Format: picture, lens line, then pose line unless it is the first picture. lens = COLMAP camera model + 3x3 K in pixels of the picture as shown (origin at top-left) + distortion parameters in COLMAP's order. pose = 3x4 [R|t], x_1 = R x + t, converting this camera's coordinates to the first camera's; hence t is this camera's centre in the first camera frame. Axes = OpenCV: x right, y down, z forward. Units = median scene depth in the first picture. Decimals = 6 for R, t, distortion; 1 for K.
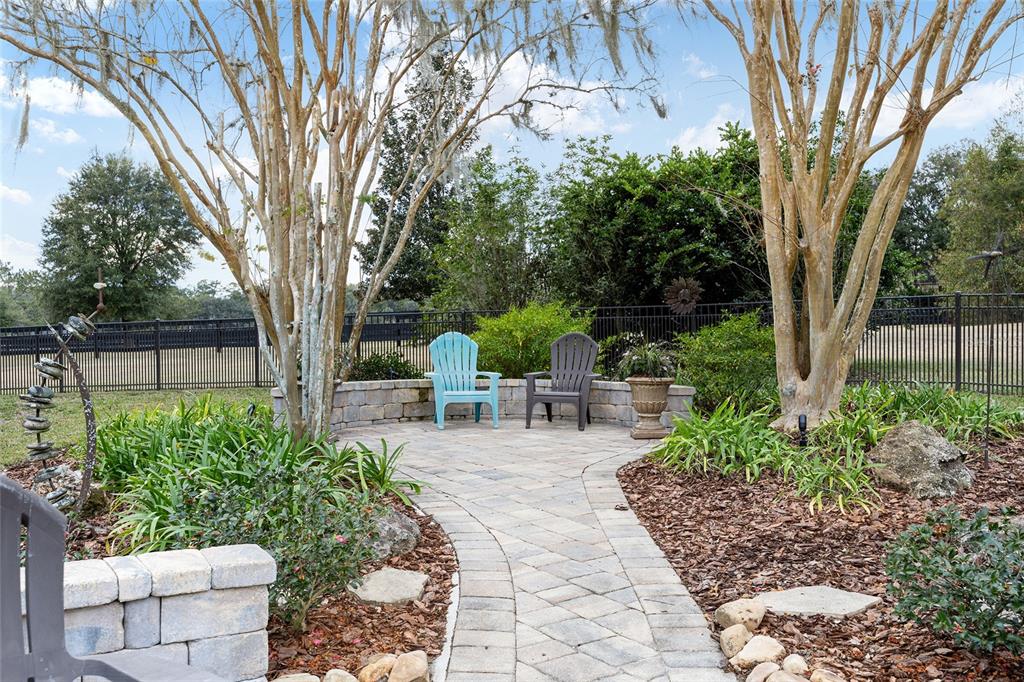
lens RADIAL K [[961.6, 0, 510.1], [0, 961.6, 344.2], [0, 0, 1]] dist [-0.007765, 0.000000]
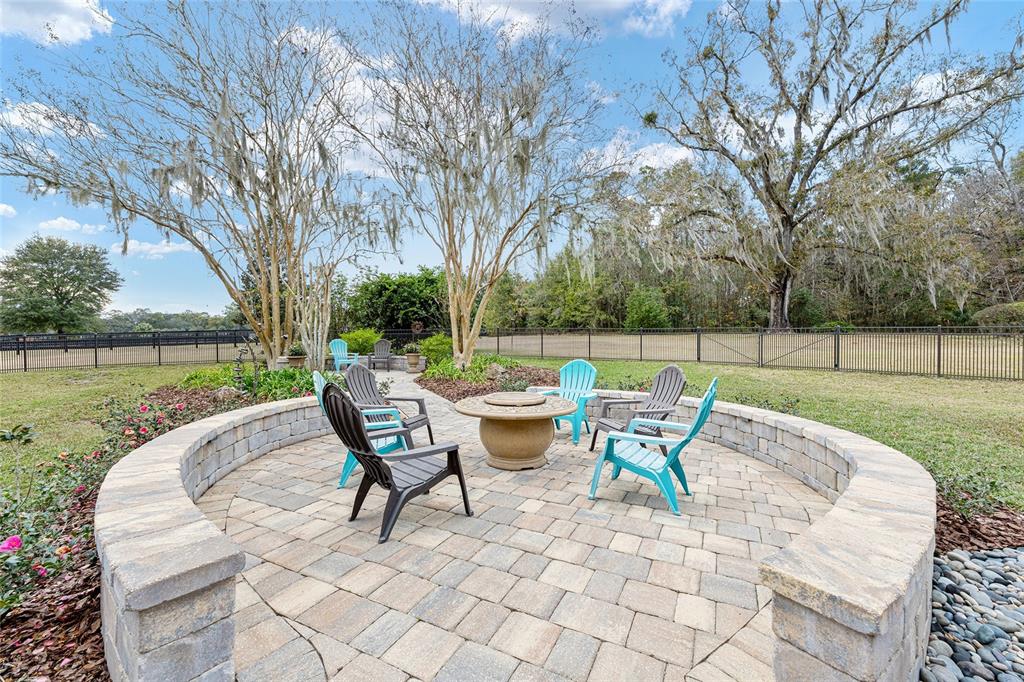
lens RADIAL K [[410.7, 0, 513.1], [0, 410.7, 340.1], [0, 0, 1]] dist [-0.002513, -0.000194]
pose [[0.875723, -0.001243, 0.482812, -0.155914], [0.004649, 0.999972, -0.005857, -0.000814], [-0.482791, 0.007373, 0.875704, -0.241744]]
